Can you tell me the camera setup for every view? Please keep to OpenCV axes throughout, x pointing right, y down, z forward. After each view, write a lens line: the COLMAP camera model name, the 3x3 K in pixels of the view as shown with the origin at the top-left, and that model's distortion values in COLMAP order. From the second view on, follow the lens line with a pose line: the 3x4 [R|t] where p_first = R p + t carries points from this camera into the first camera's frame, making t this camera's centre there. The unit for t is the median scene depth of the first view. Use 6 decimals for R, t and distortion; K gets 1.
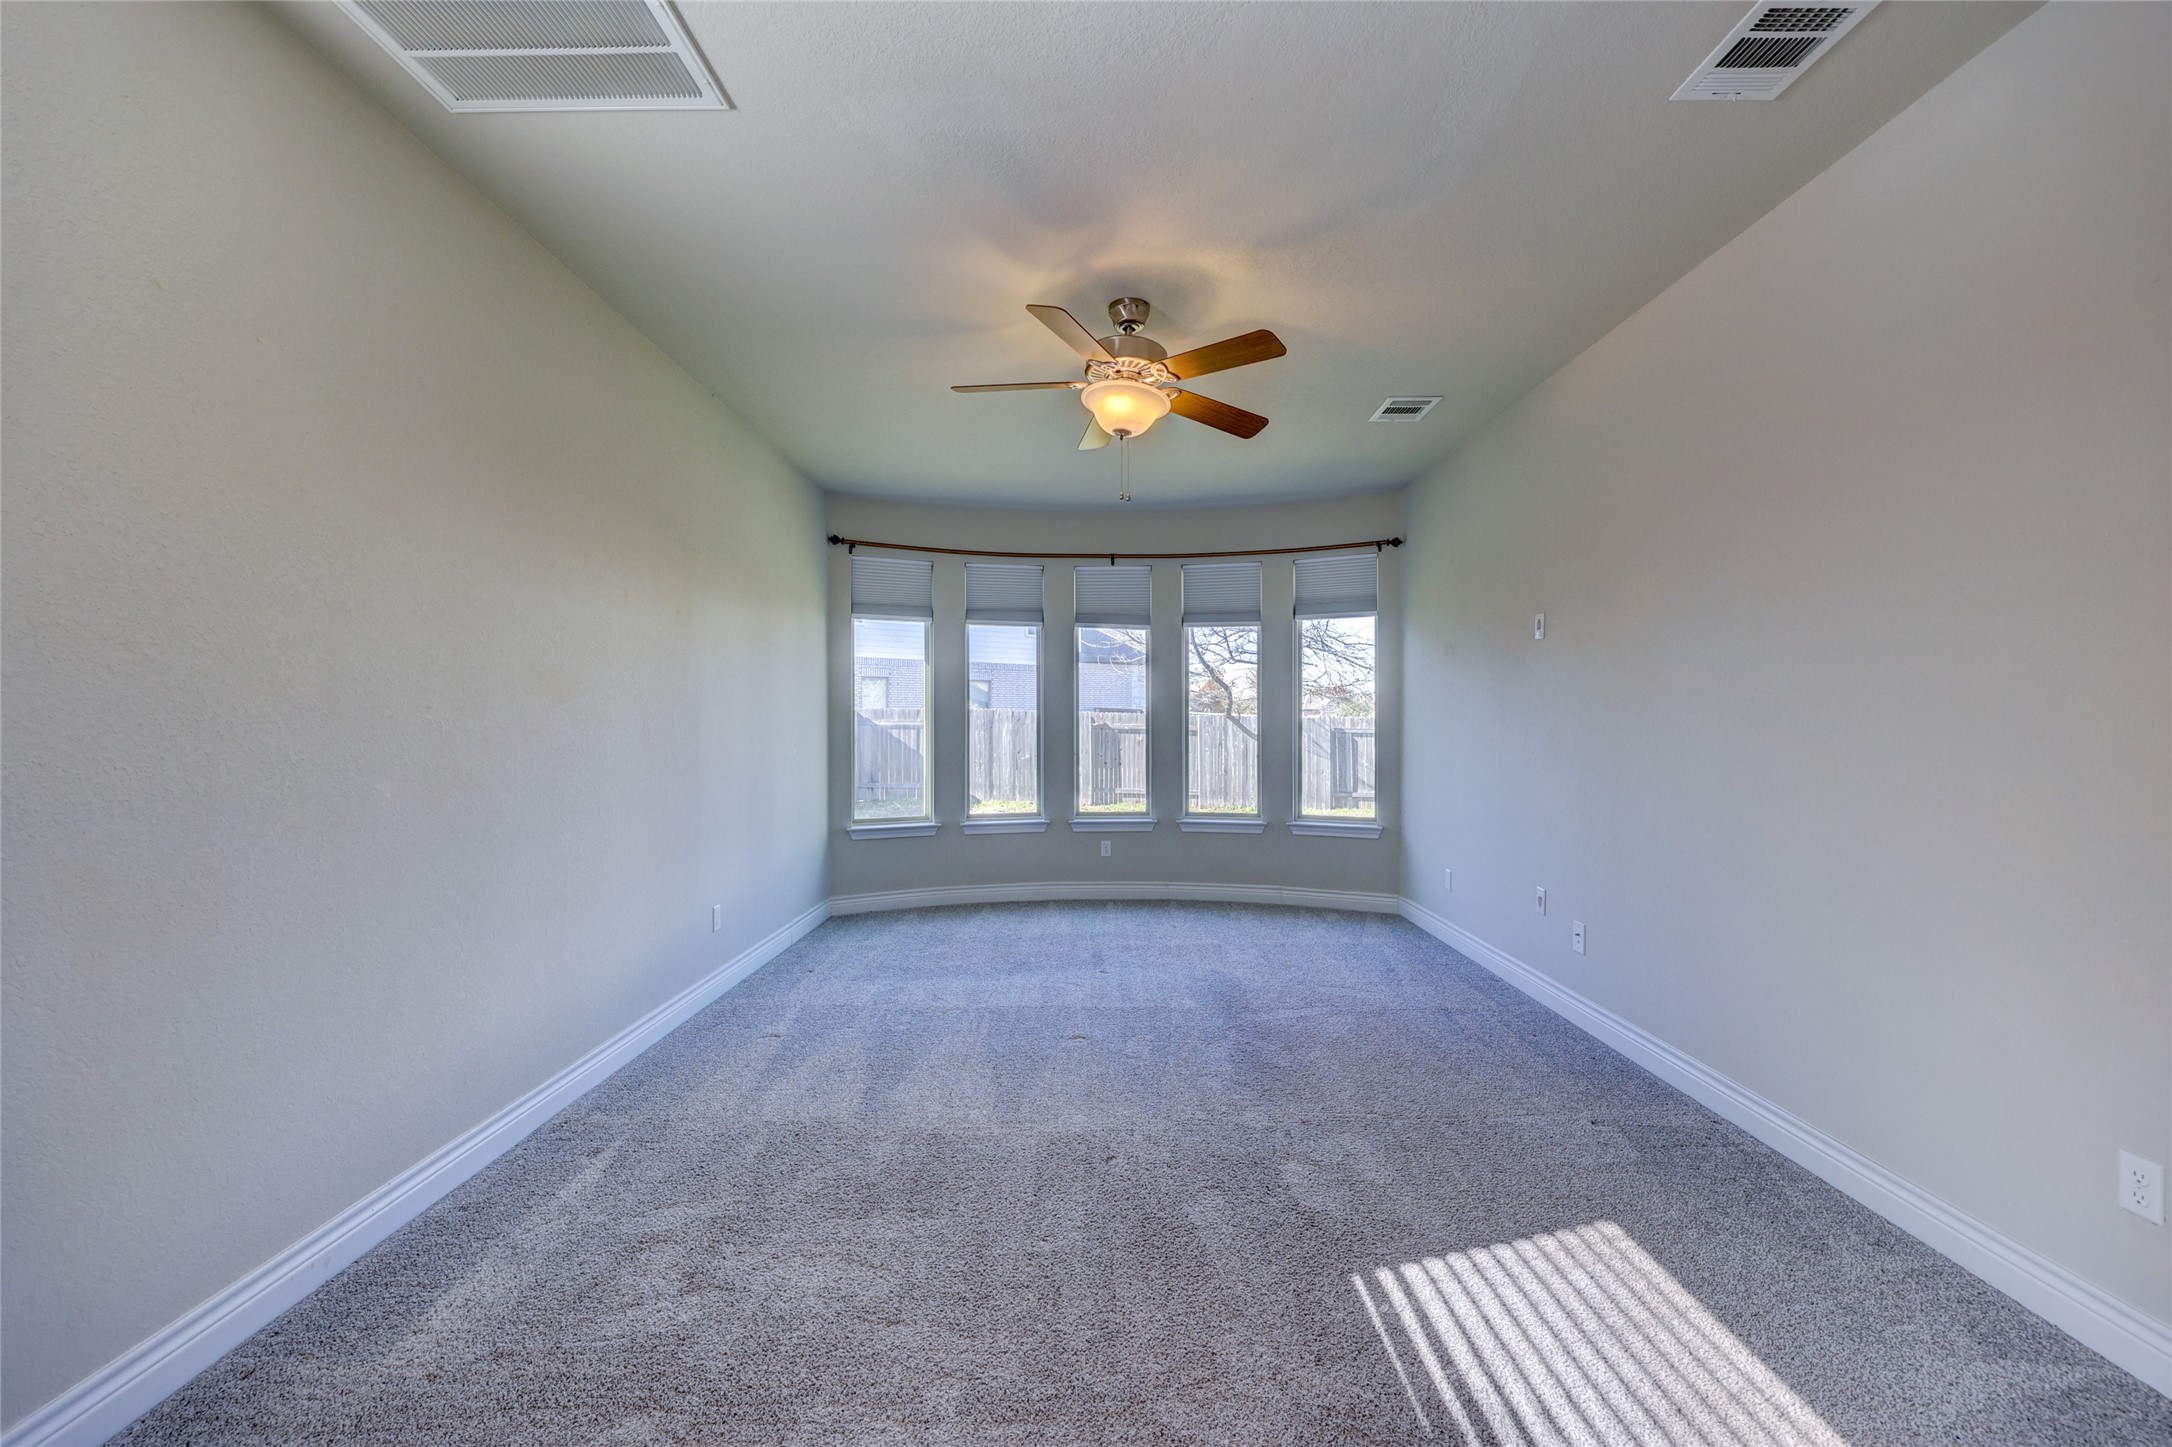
lens RADIAL K [[870.2, 0, 1089.3], [0, 870.2, 721.2], [0, 0, 1]] dist [0.002496, -0.000229]
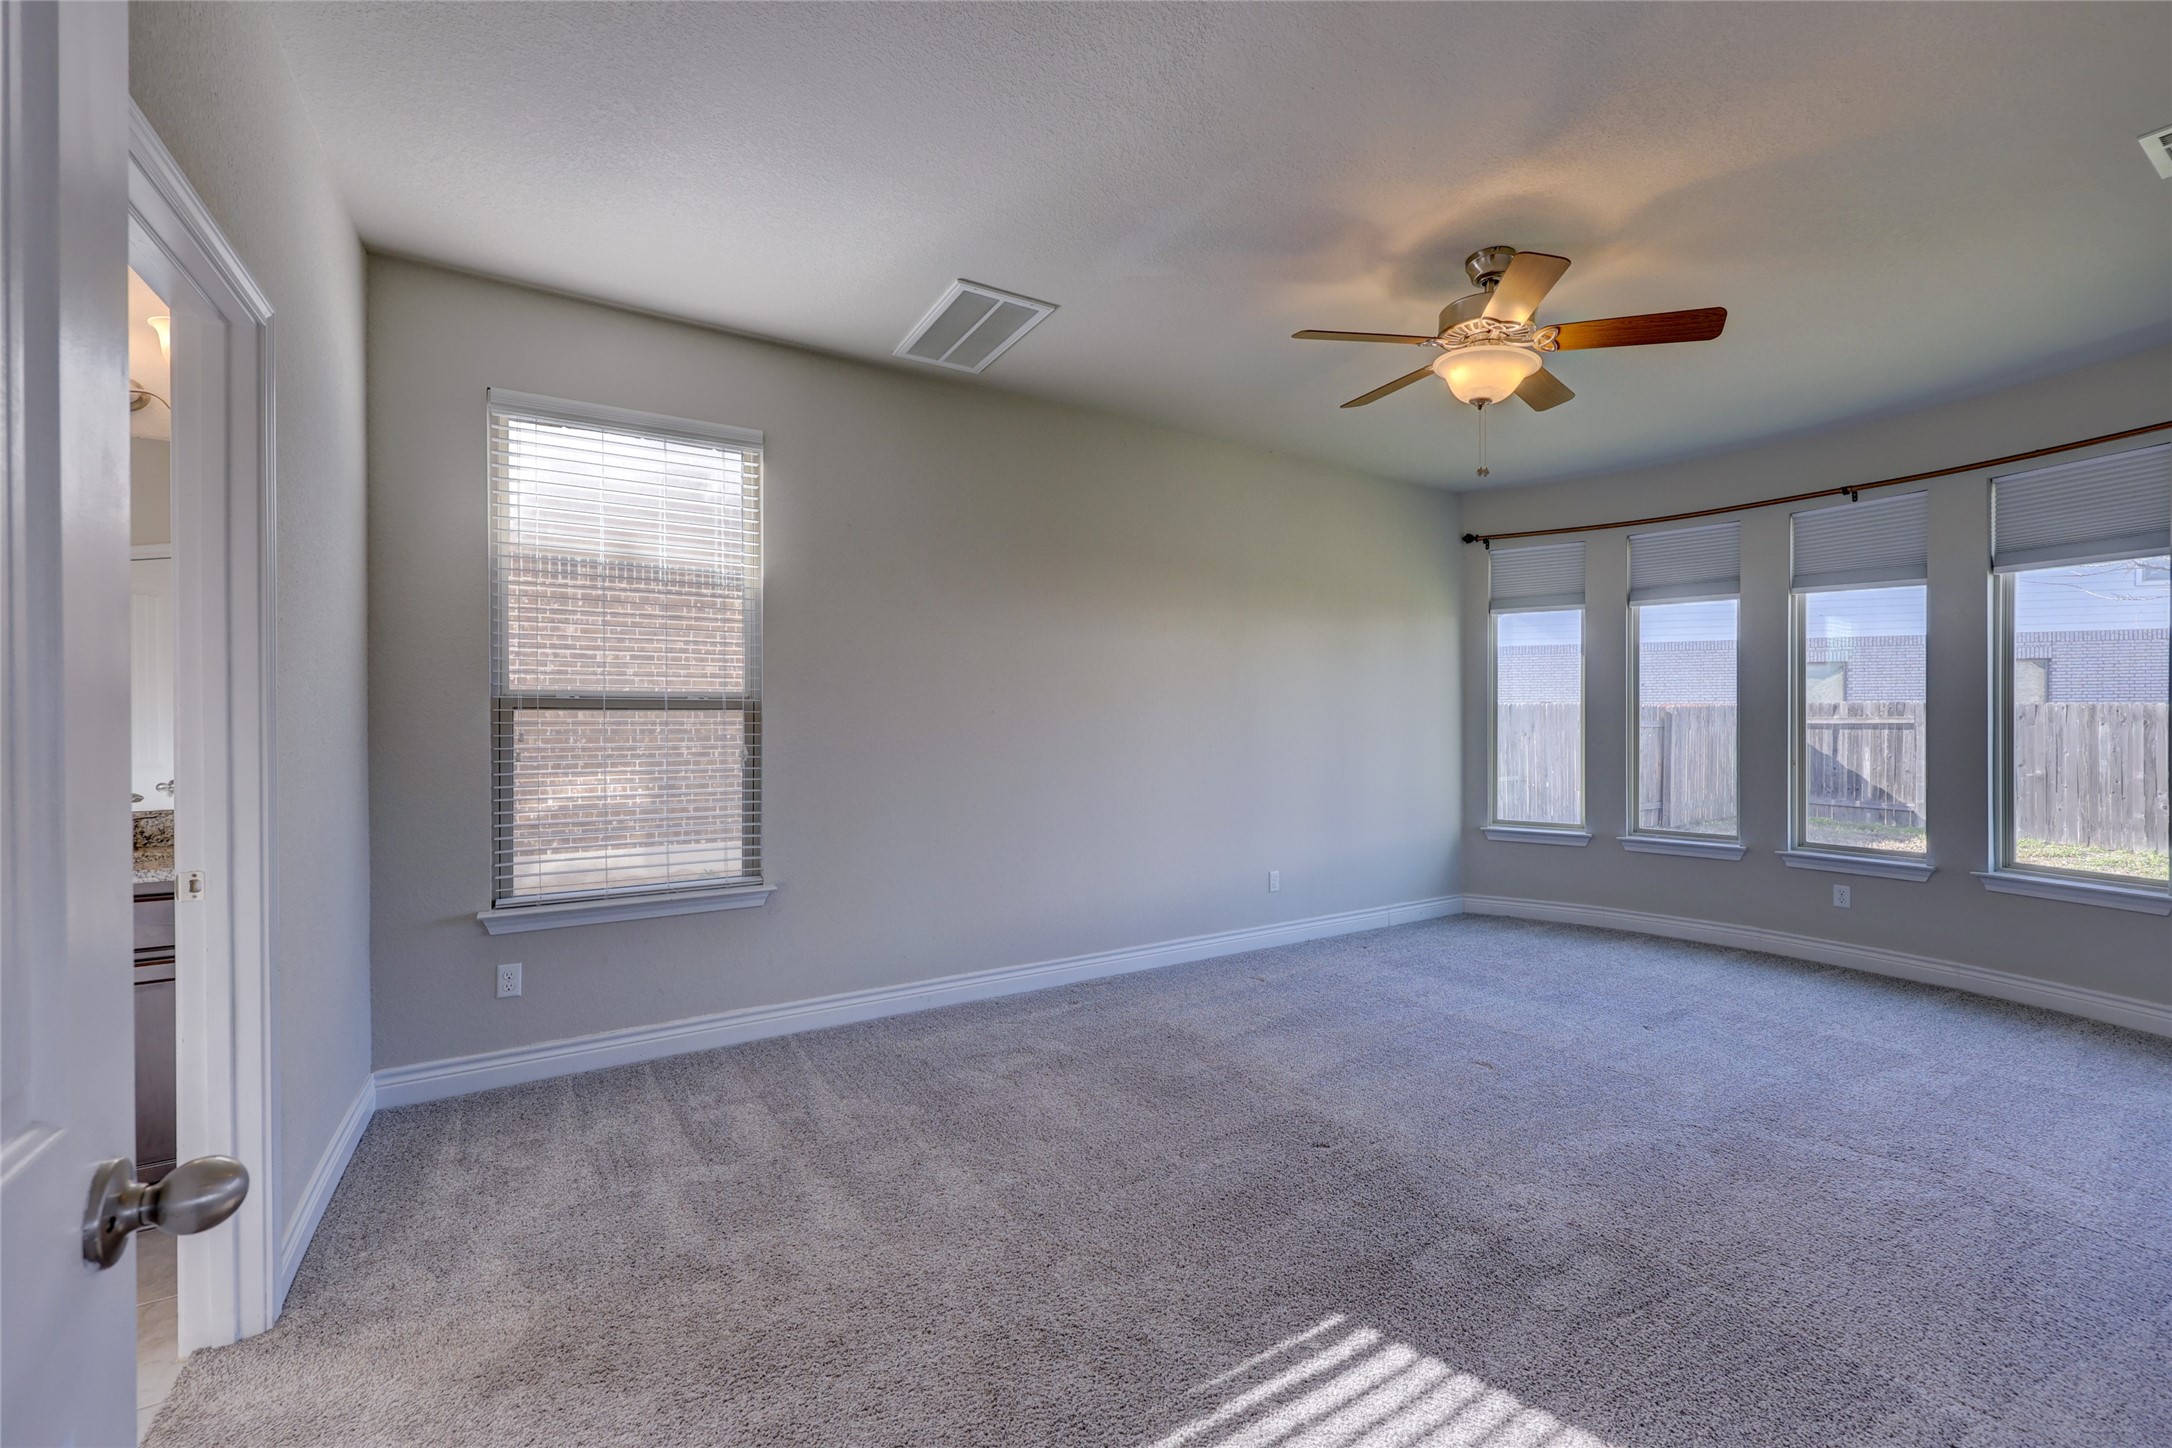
lens RADIAL K [[870.2, 0, 1091.9], [0, 870.2, 724.6], [0, 0, 1]] dist [0.002496, -0.000229]
pose [[0.530744, 0.005997, -0.847511, 0.498469], [0.000665, 0.999972, 0.007492, -0.002800], [0.847532, -0.004540, 0.530725, 0.148121]]
